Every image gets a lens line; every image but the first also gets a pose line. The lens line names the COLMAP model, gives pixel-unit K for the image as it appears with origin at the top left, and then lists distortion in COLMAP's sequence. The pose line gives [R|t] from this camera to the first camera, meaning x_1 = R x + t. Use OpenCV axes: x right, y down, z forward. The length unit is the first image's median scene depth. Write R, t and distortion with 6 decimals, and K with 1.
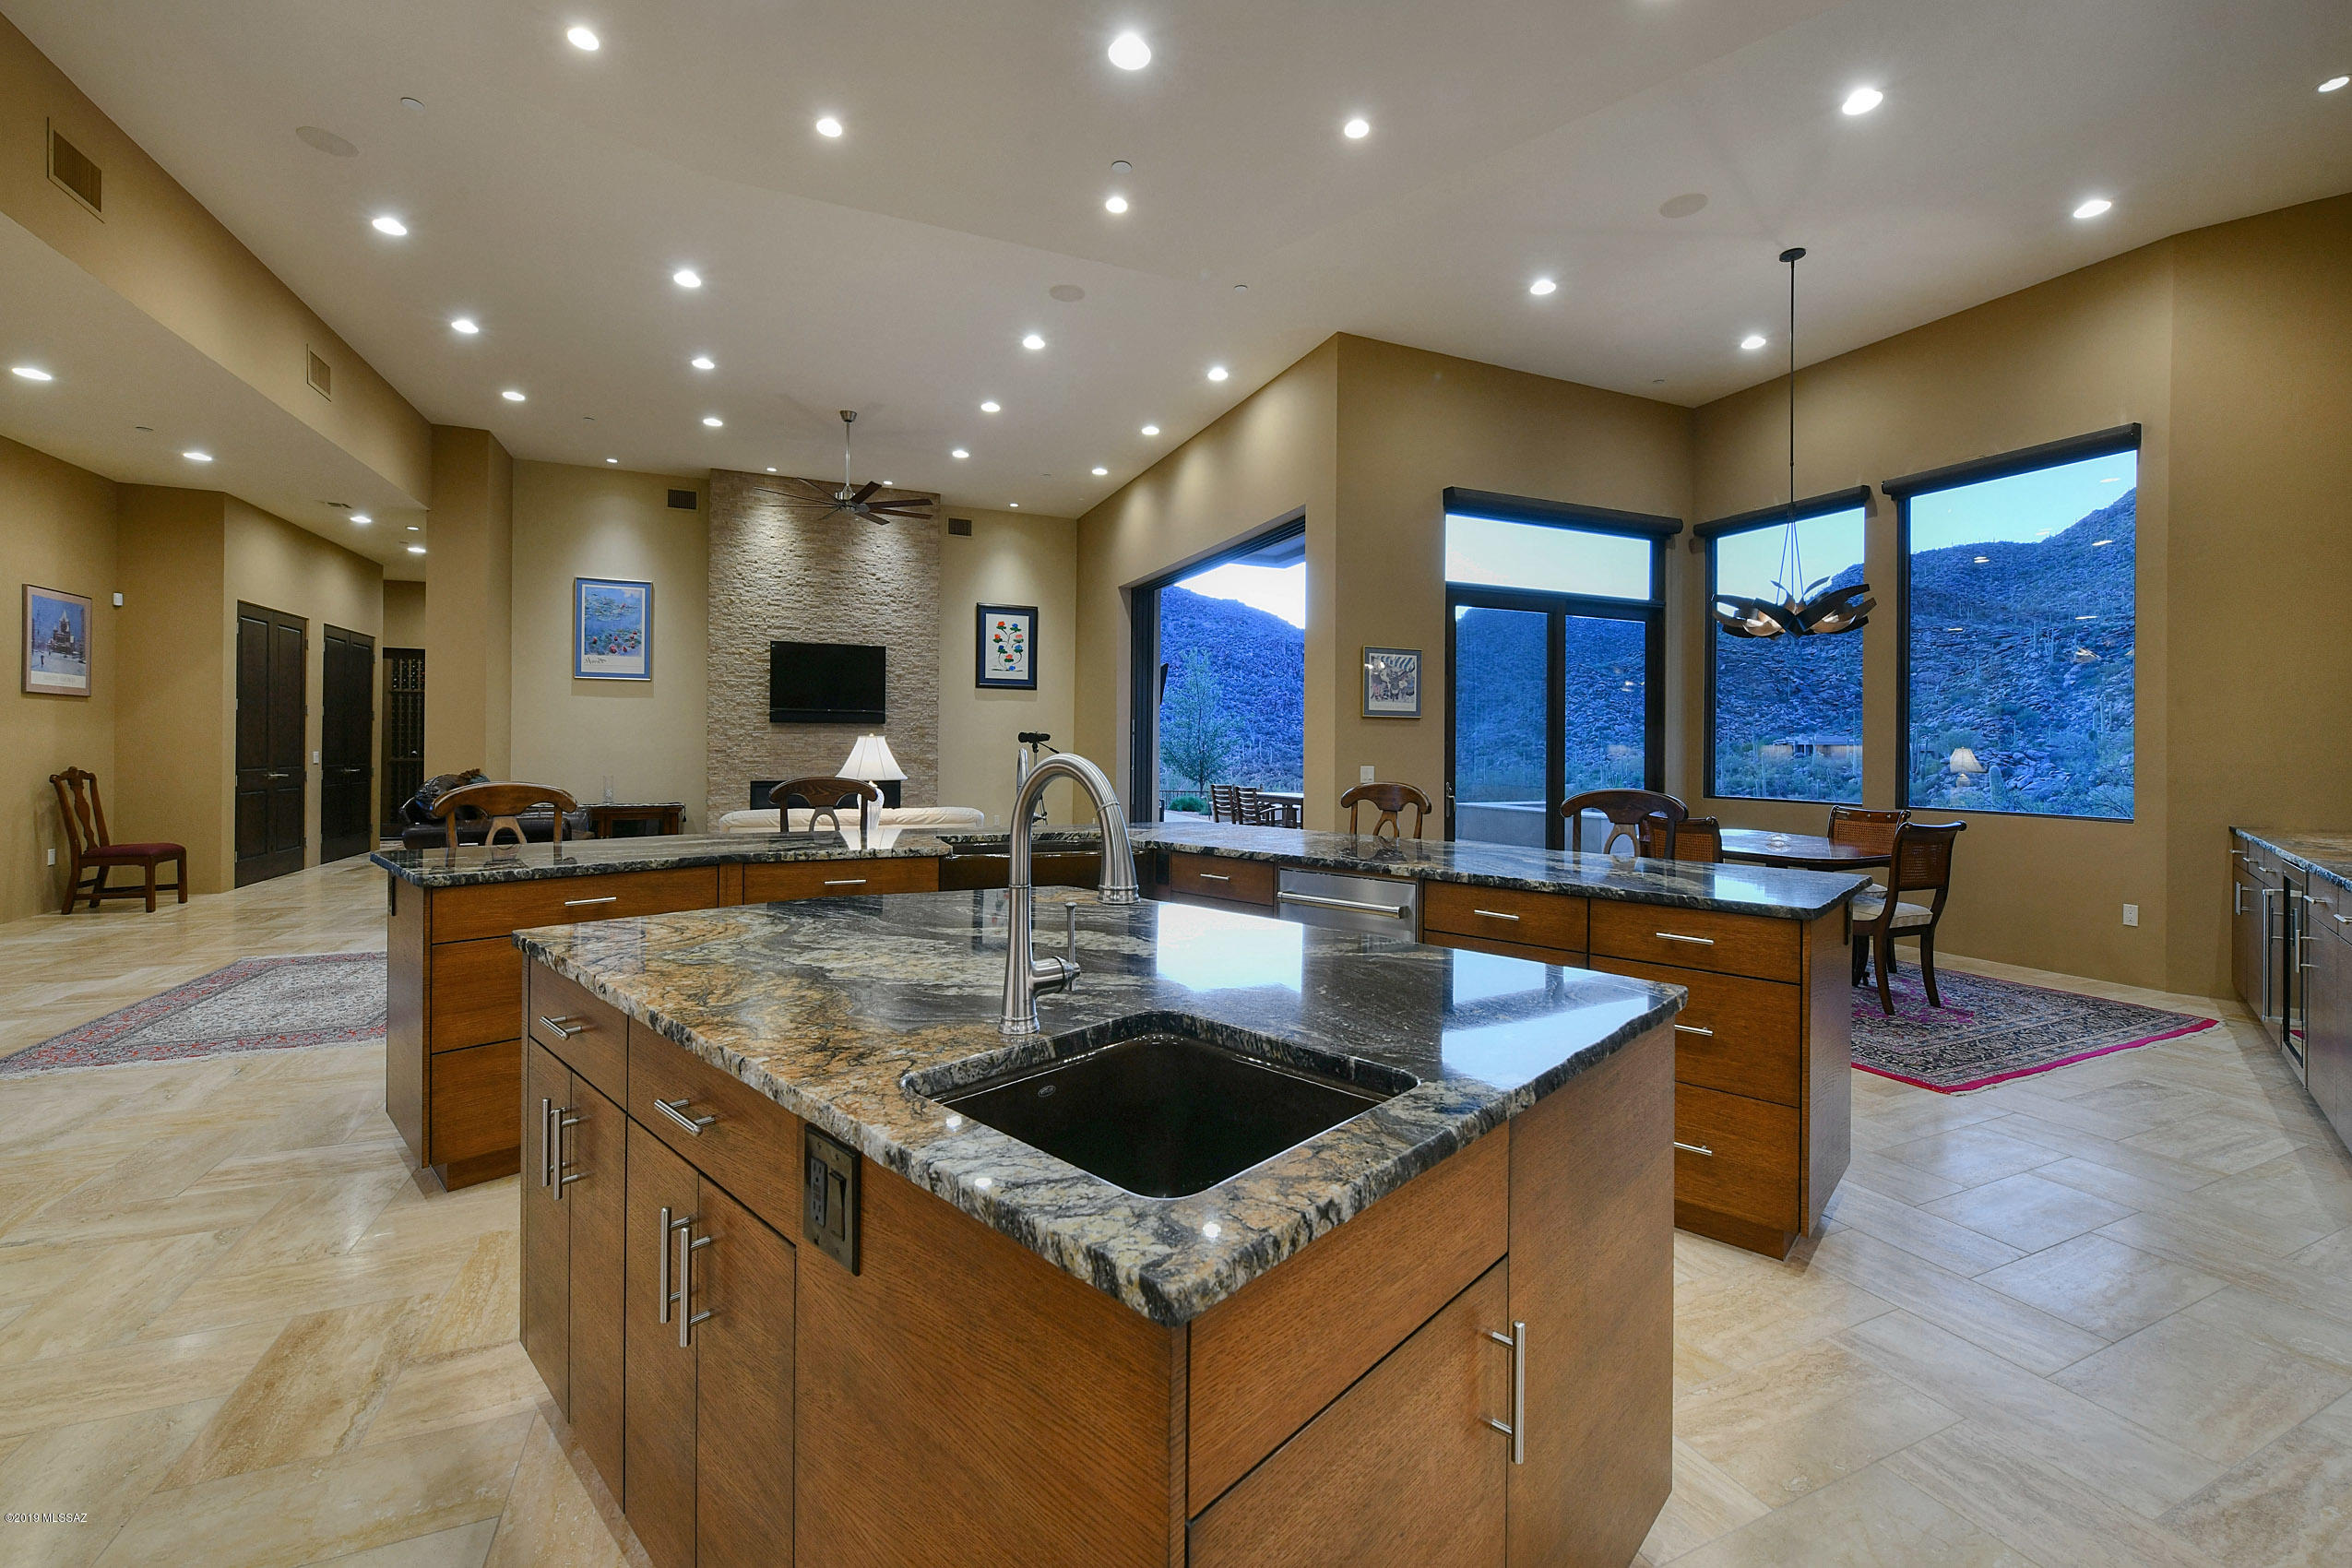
lens RADIAL K [[1084.5, 0, 1199.5], [0, 1084.5, 750.8], [0, 0, 1]] dist [-0.010505, -0.000392]
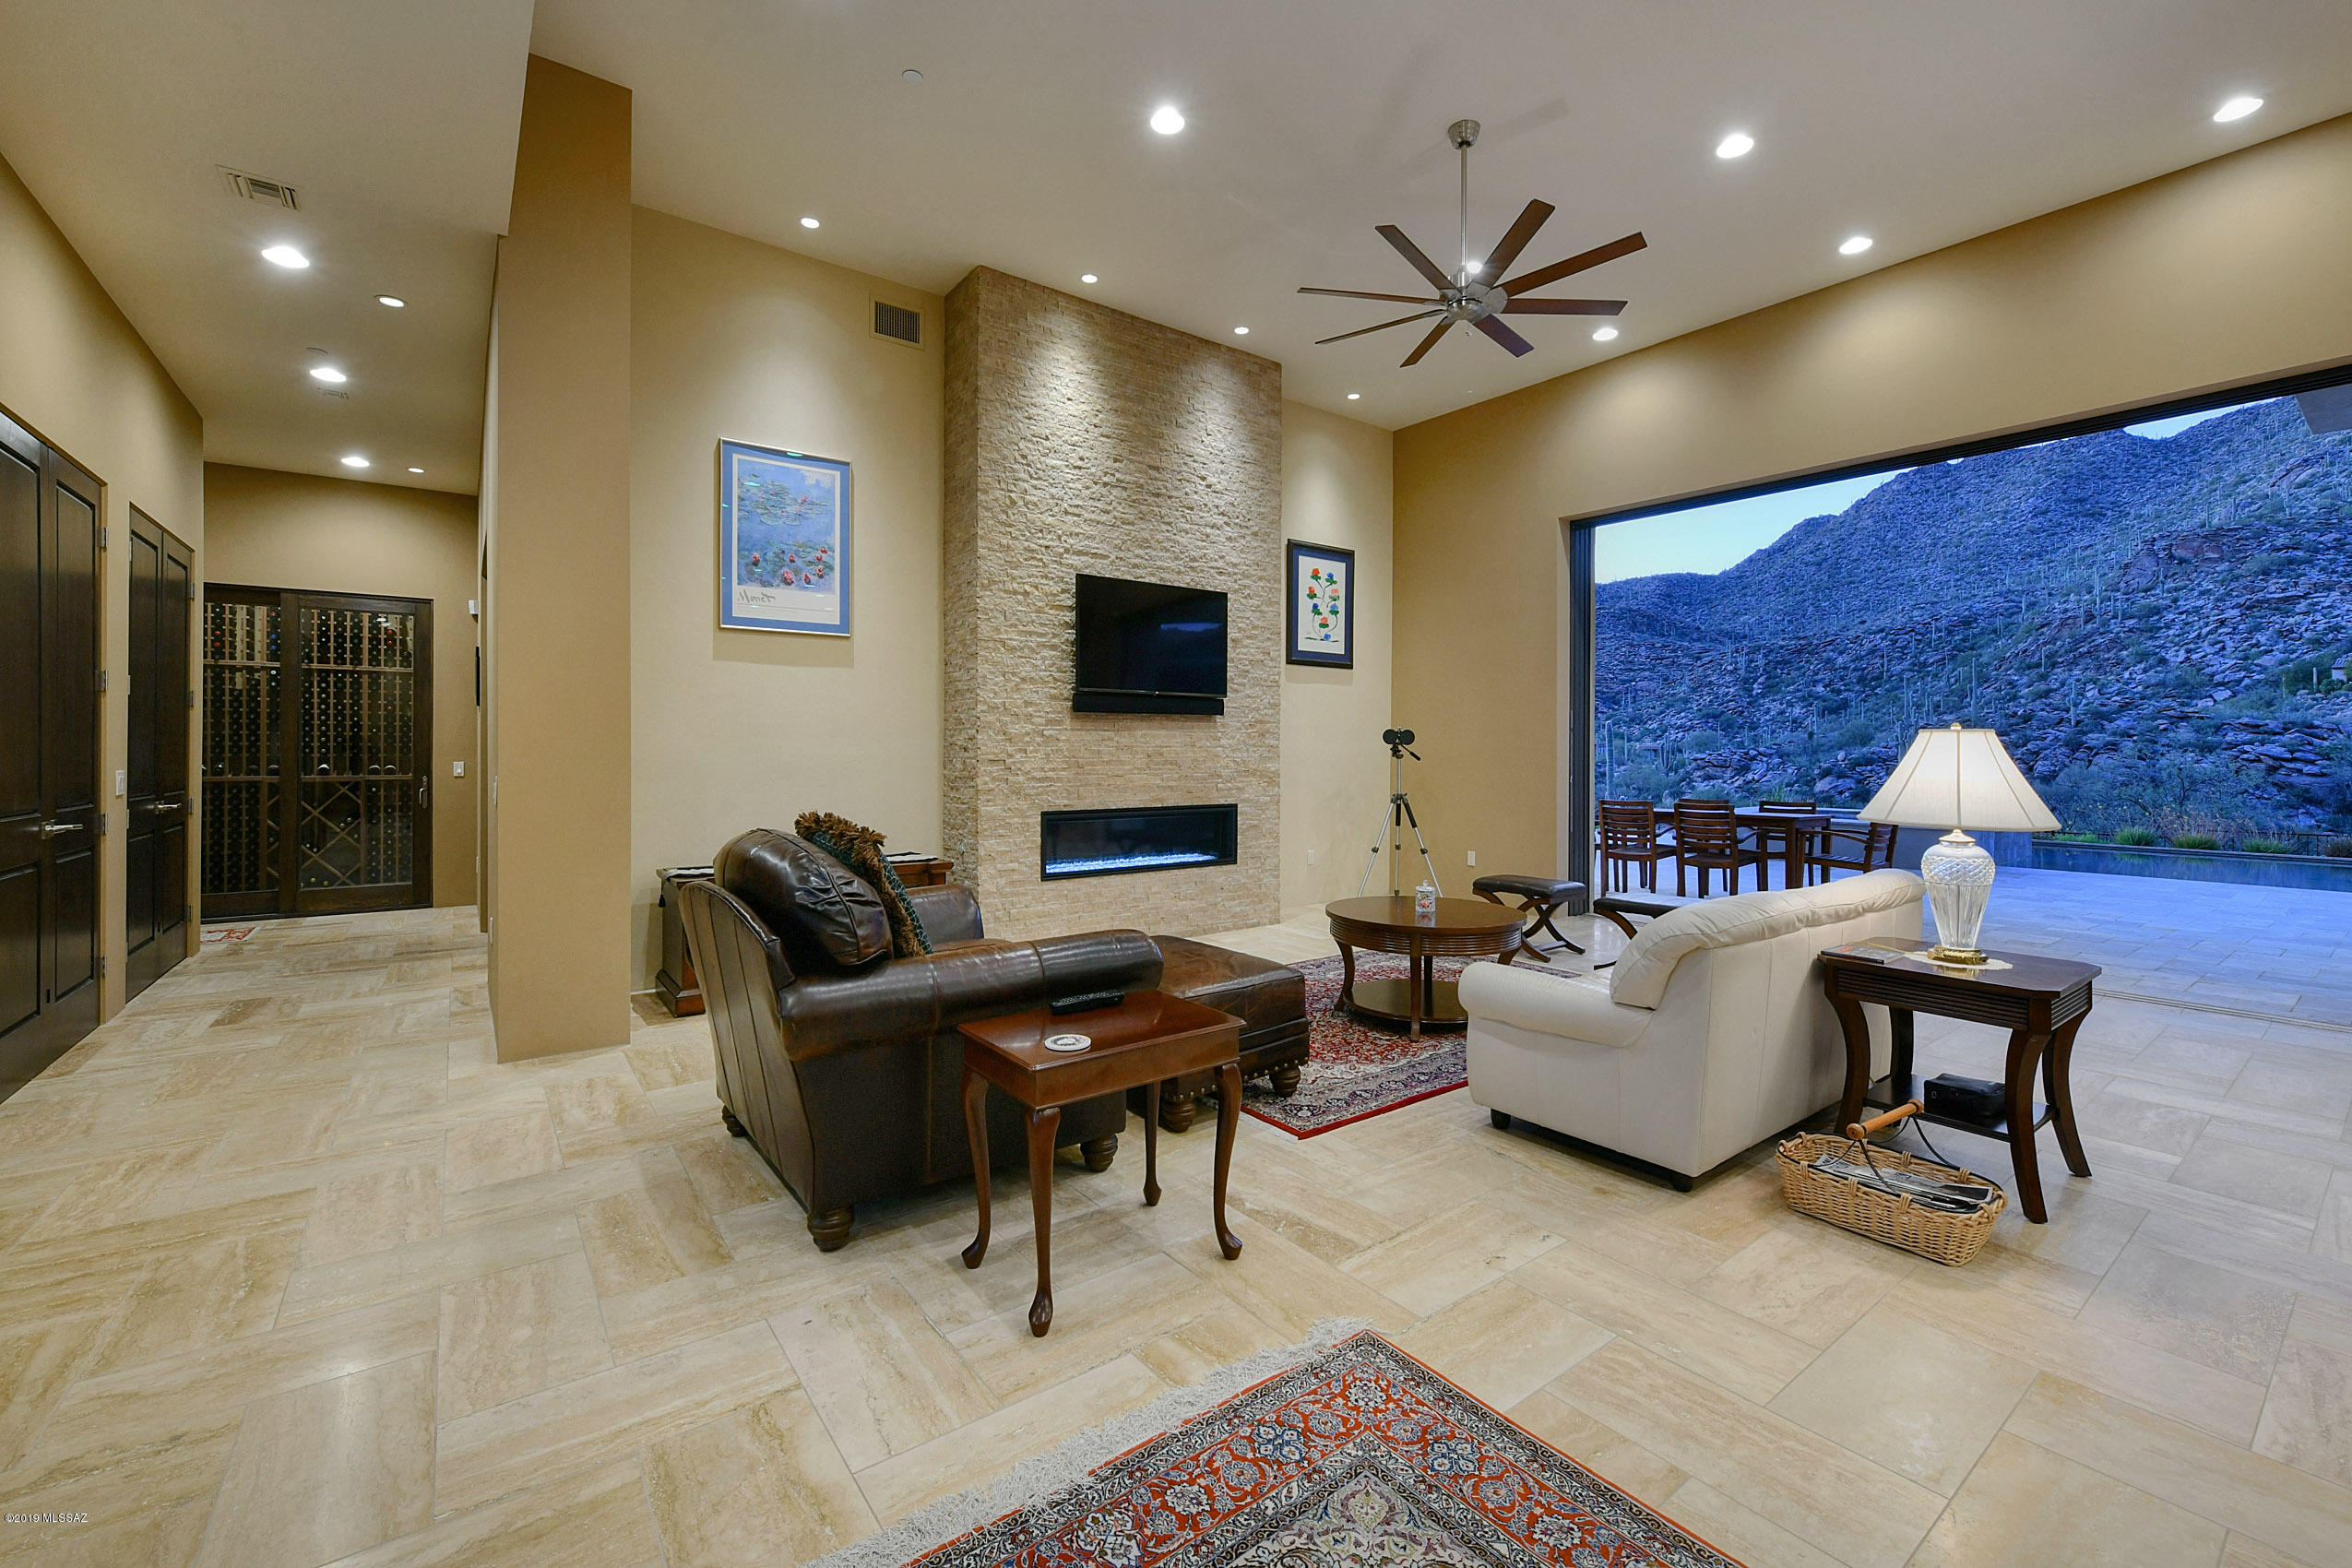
lens RADIAL K [[994.7, 0, 1165.5], [0, 994.7, 747.8], [0, 0, 1]] dist [0.000283, -0.000053]
pose [[0.985376, -0.003098, 0.170365, -0.436713], [0.003583, 0.999990, -0.002541, -0.004971], [-0.170356, 0.003115, 0.985378, 0.448742]]
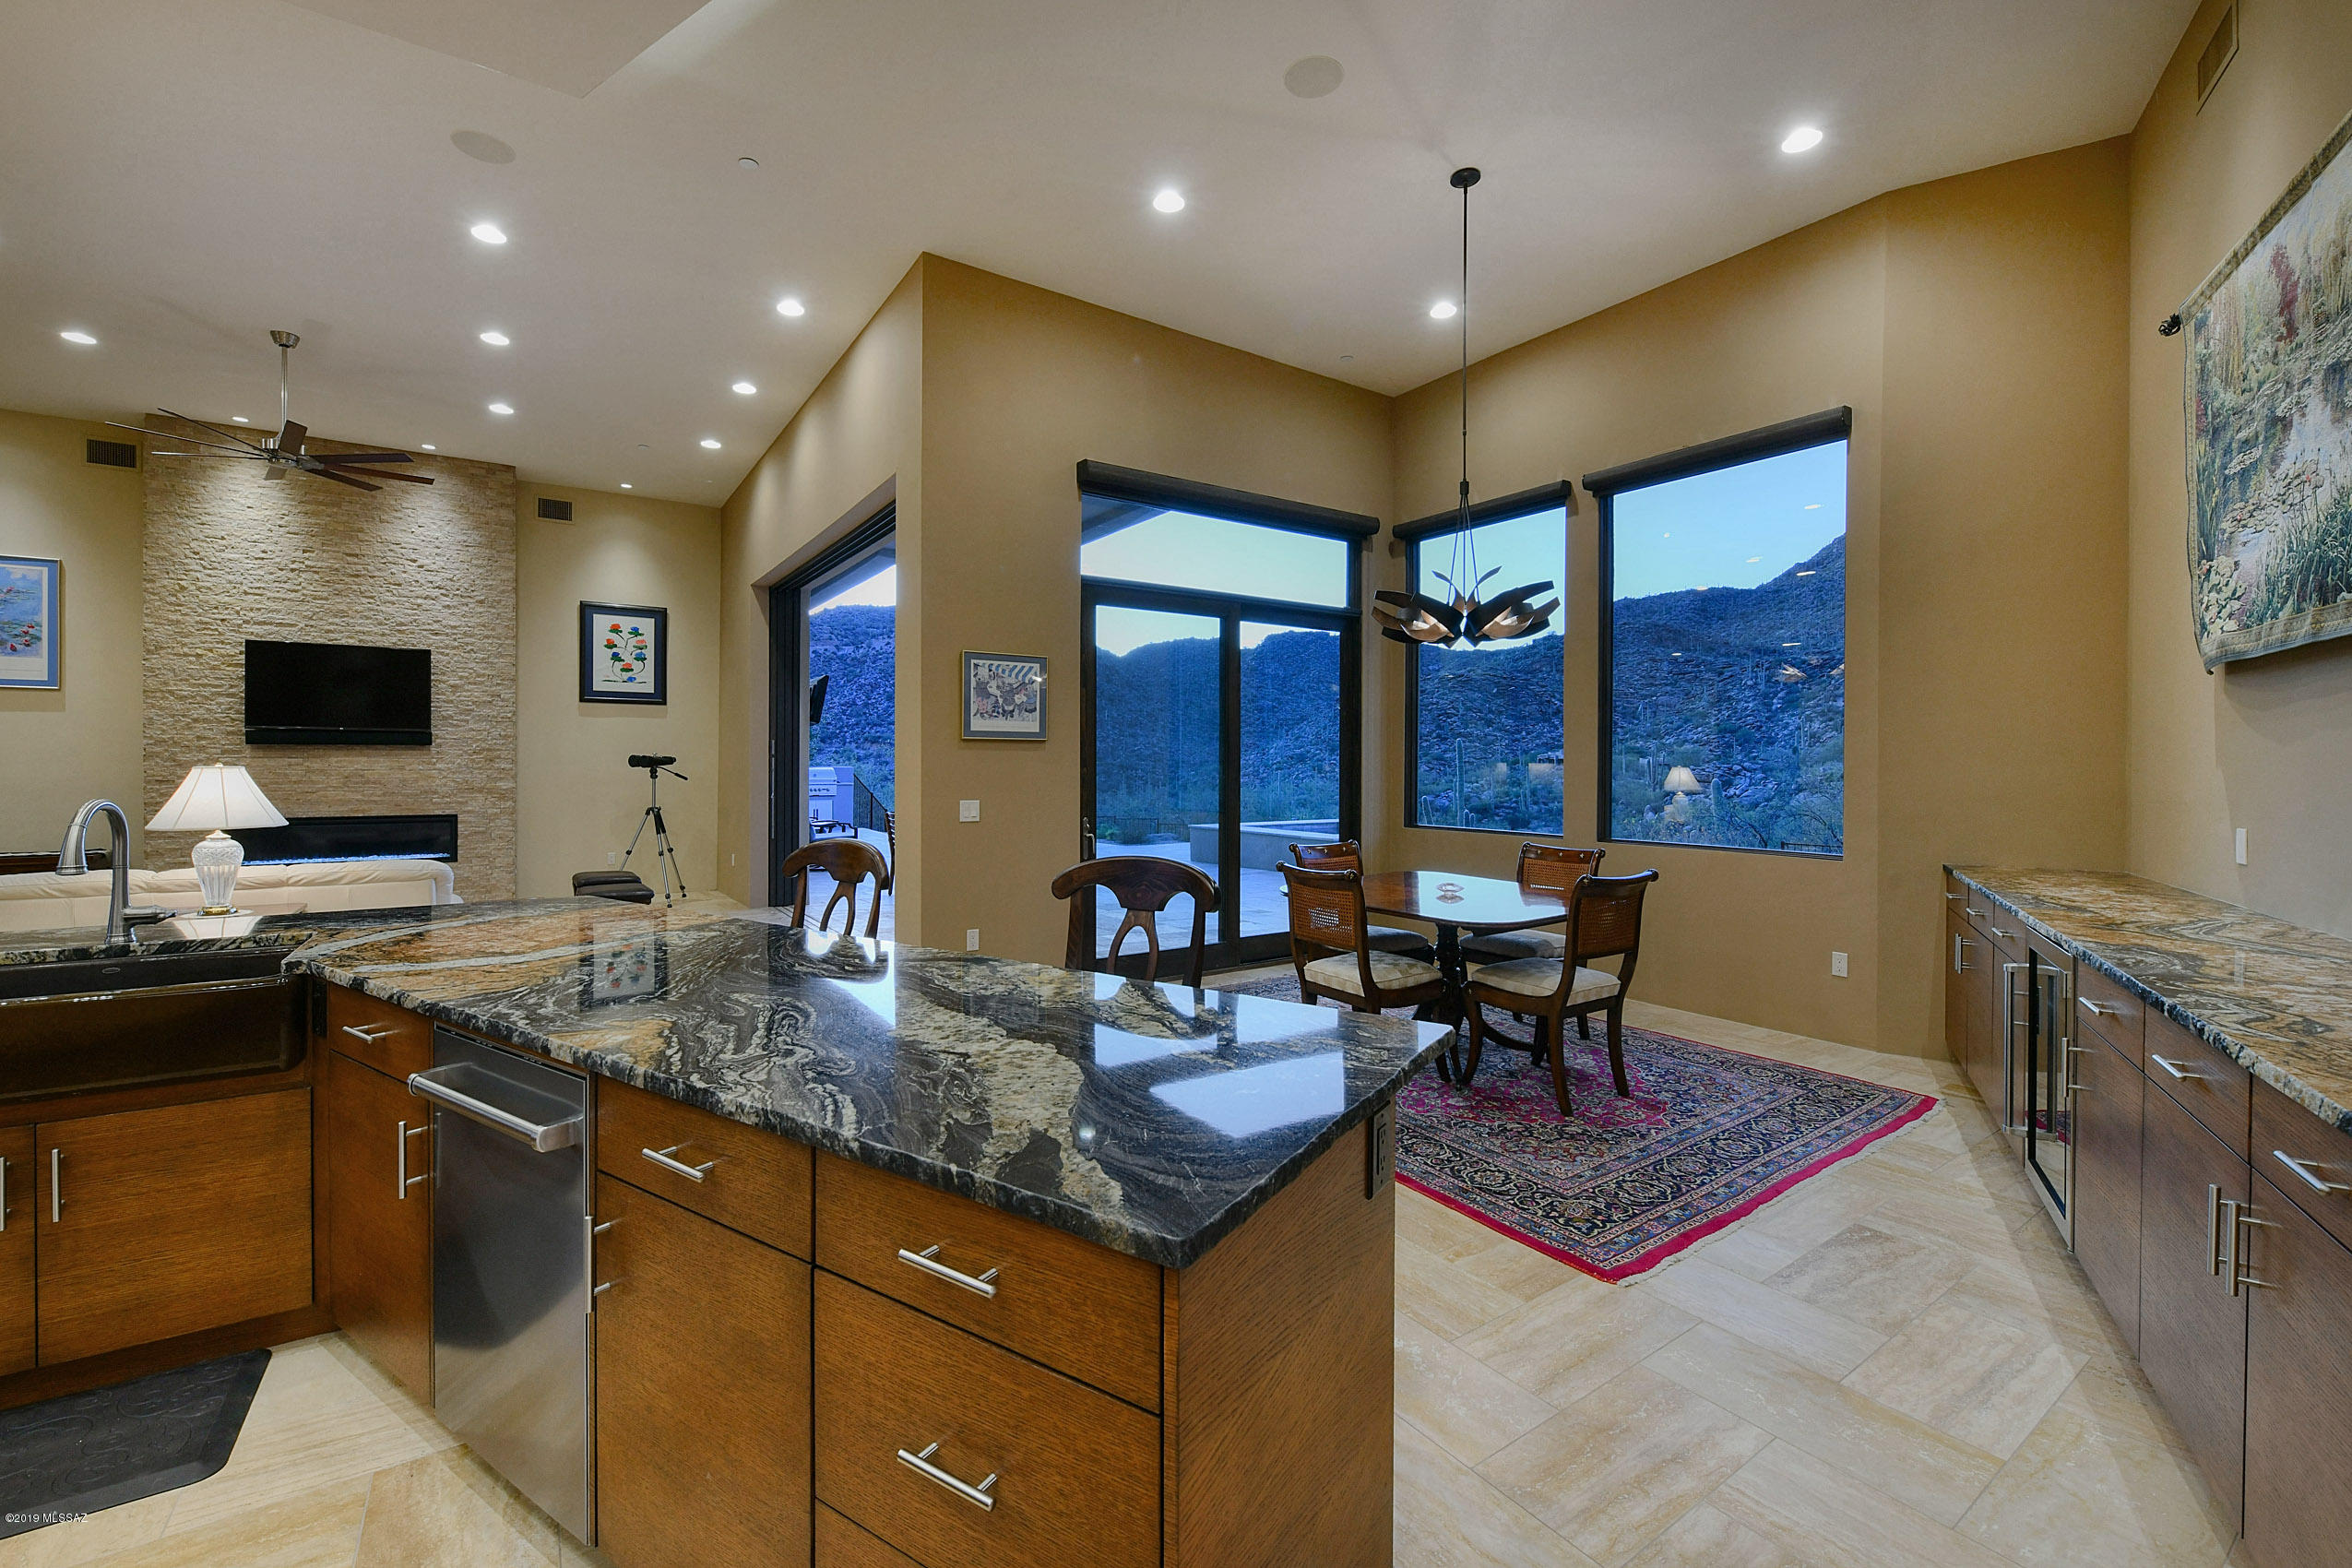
lens RADIAL K [[975.9, 0, 1171.6], [0, 975.9, 768.7], [0, 0, 1]] dist [-0.005797, -0.000642]
pose [[0.992414, -0.002435, 0.122919, 0.175427], [0.001834, 0.999986, 0.005007, -0.010393], [-0.122929, -0.004744, 0.992404, 0.216024]]
